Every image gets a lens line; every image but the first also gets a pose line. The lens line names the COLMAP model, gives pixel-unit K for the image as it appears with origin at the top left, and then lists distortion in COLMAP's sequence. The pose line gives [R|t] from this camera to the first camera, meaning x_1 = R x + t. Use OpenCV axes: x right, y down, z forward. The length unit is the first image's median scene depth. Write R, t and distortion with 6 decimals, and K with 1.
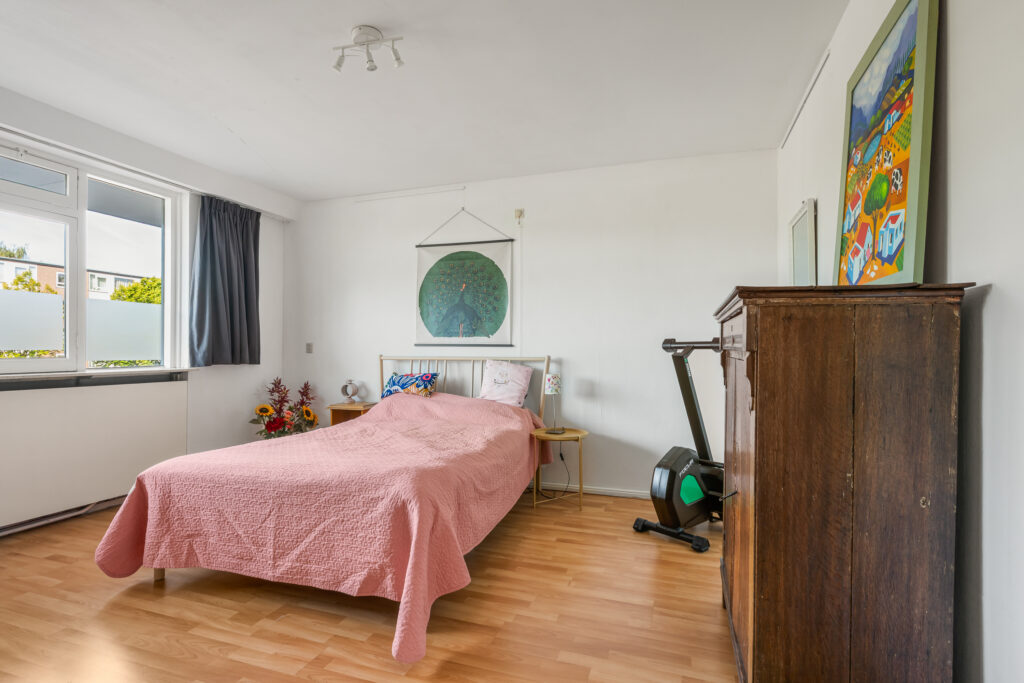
lens RADIAL K [[492.4, 0, 509.7], [0, 492.4, 350.2], [0, 0, 1]] dist [-0.000182, 0.000231]
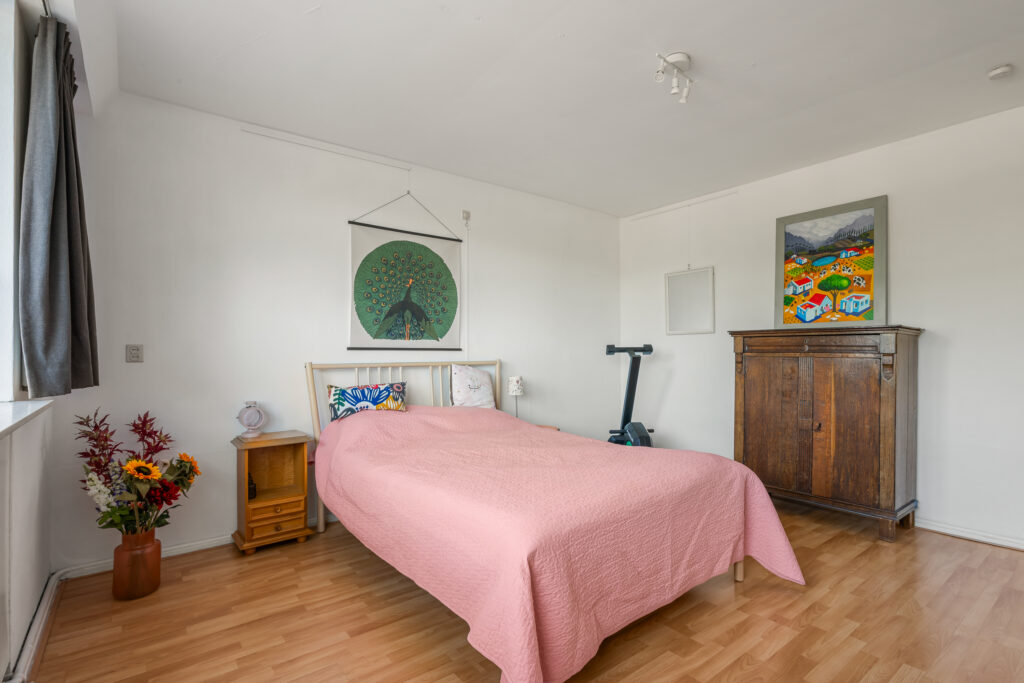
lens RADIAL K [[492.4, 0, 509.7], [0, 492.4, 350.2], [0, 0, 1]] dist [-0.000182, 0.000231]
pose [[0.551316, 0.000022, 0.834297, -0.753398], [0.005313, 0.999980, -0.003537, -0.004384], [-0.834280, 0.006383, 0.551304, 0.388019]]
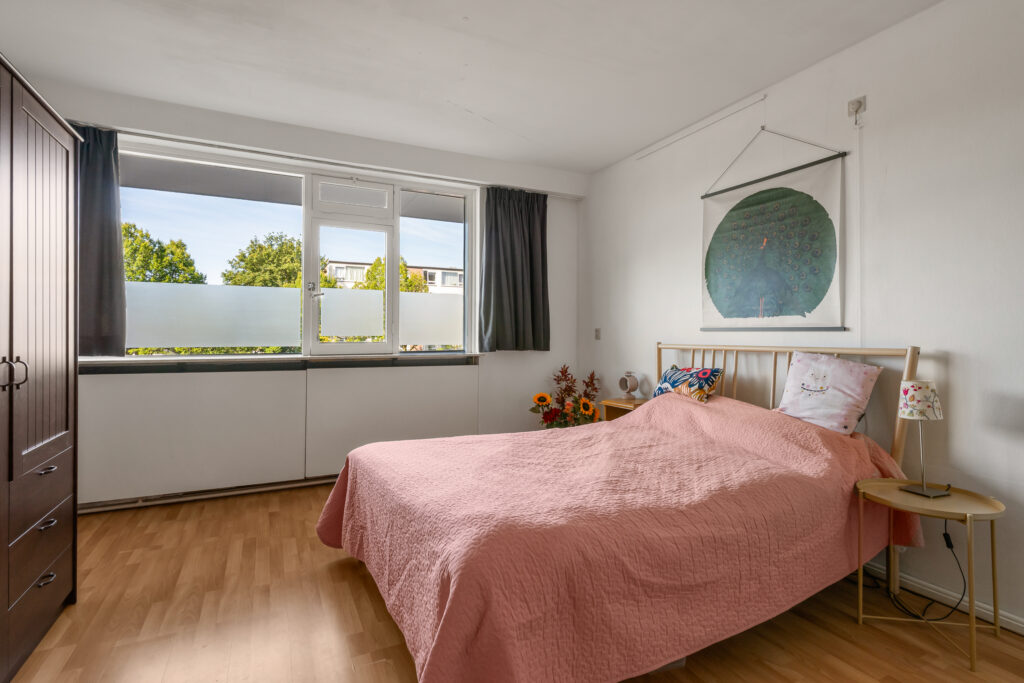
lens RADIAL K [[495.4, 0, 513.3], [0, 495.4, 330.8], [0, 0, 1]] dist [0.000211, 0.000344]
pose [[0.712370, -0.007416, -0.701765, 0.142274], [-0.000492, 0.999939, -0.011066, -0.000284], [0.701804, 0.008228, 0.712323, 0.285582]]
